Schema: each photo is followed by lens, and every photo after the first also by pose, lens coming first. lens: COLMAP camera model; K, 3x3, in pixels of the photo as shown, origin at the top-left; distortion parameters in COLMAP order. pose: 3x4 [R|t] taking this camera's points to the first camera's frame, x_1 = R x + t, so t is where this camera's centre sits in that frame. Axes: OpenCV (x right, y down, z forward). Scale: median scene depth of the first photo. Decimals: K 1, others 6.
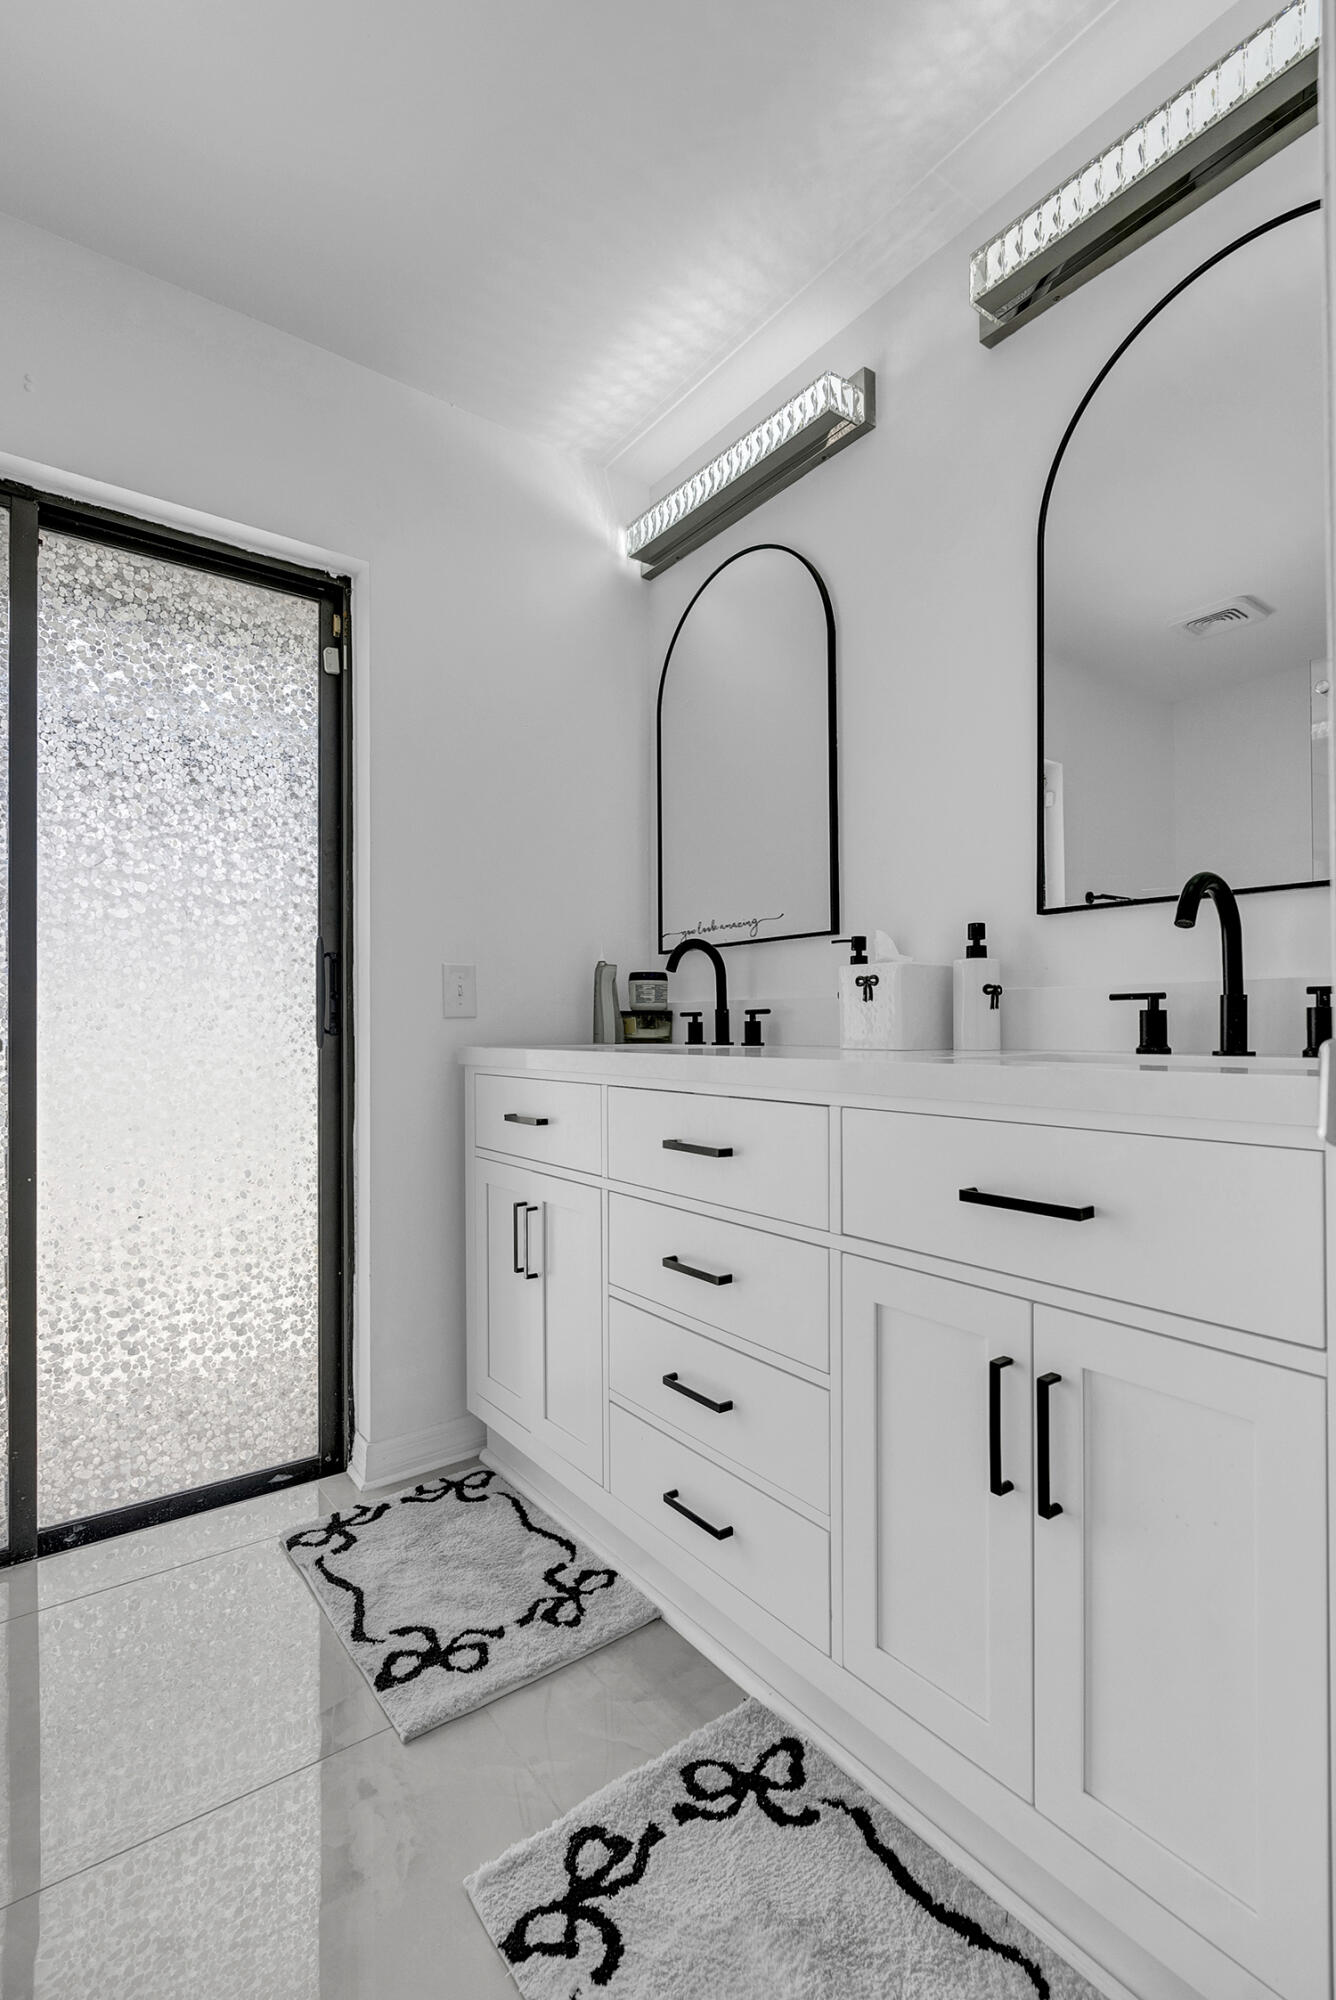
lens RADIAL K [[920.3, 0, 633.8], [0, 920.3, 1035.9], [0, 0, 1]] dist [0.000272, 0.000667]
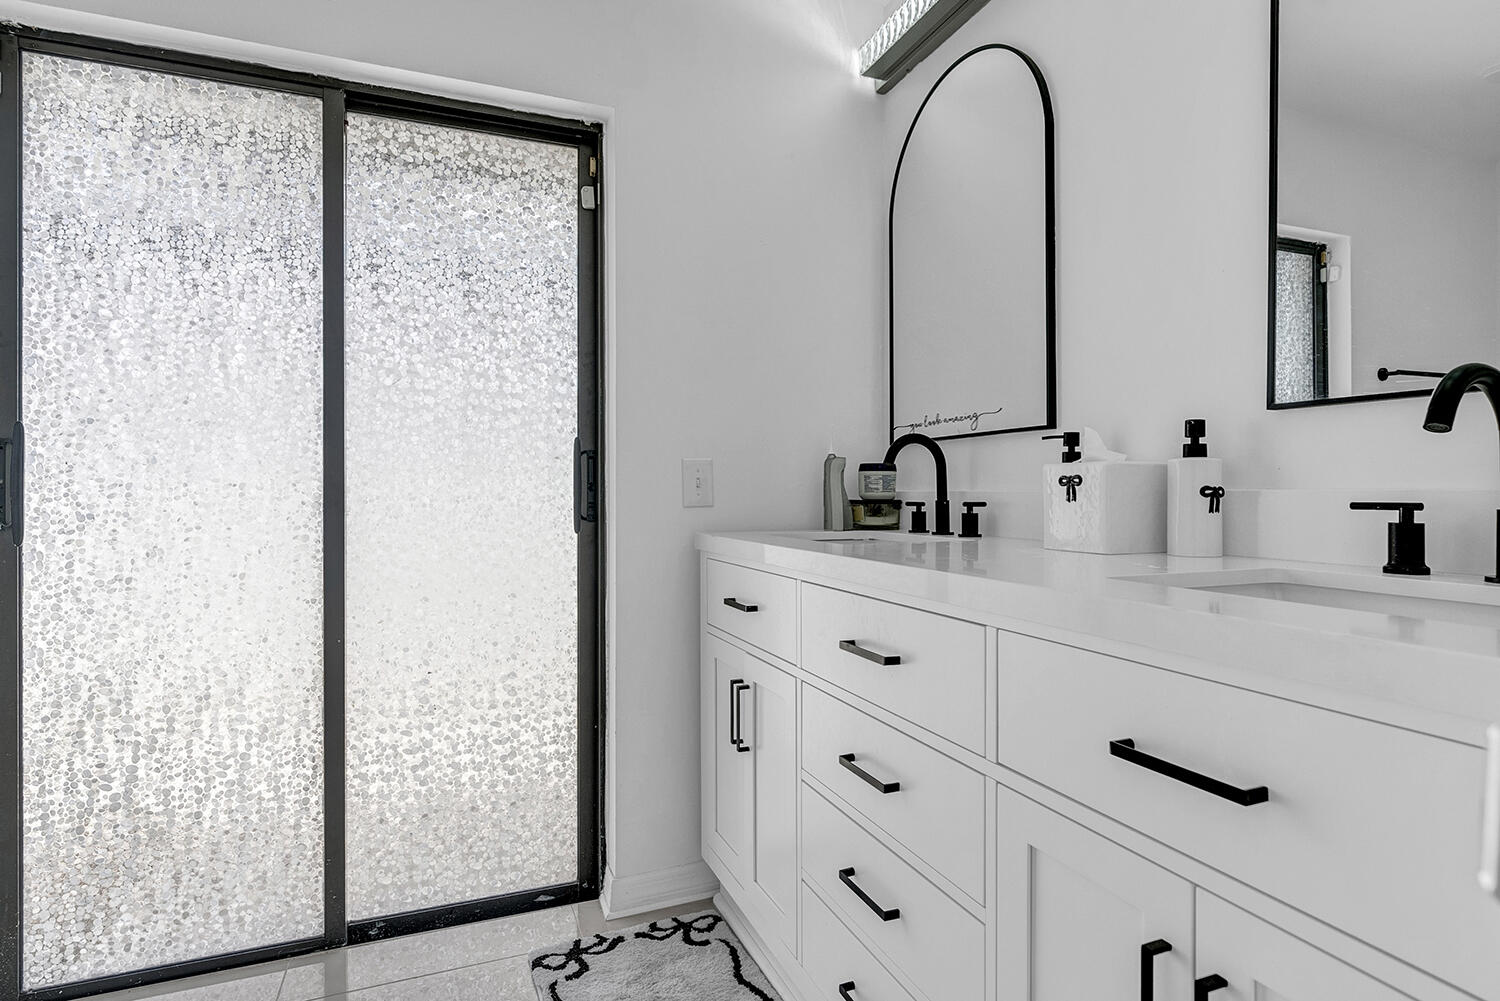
lens RADIAL K [[775.6, 0, 747.9], [0, 775.6, 499.1], [0, 0, 1]] dist [0.002224, 0.000422]
pose [[0.968372, 0.008732, -0.249360, 0.119448], [-0.007626, 0.999956, 0.005403, -0.039371], [0.249396, -0.003331, 0.968396, 0.115023]]
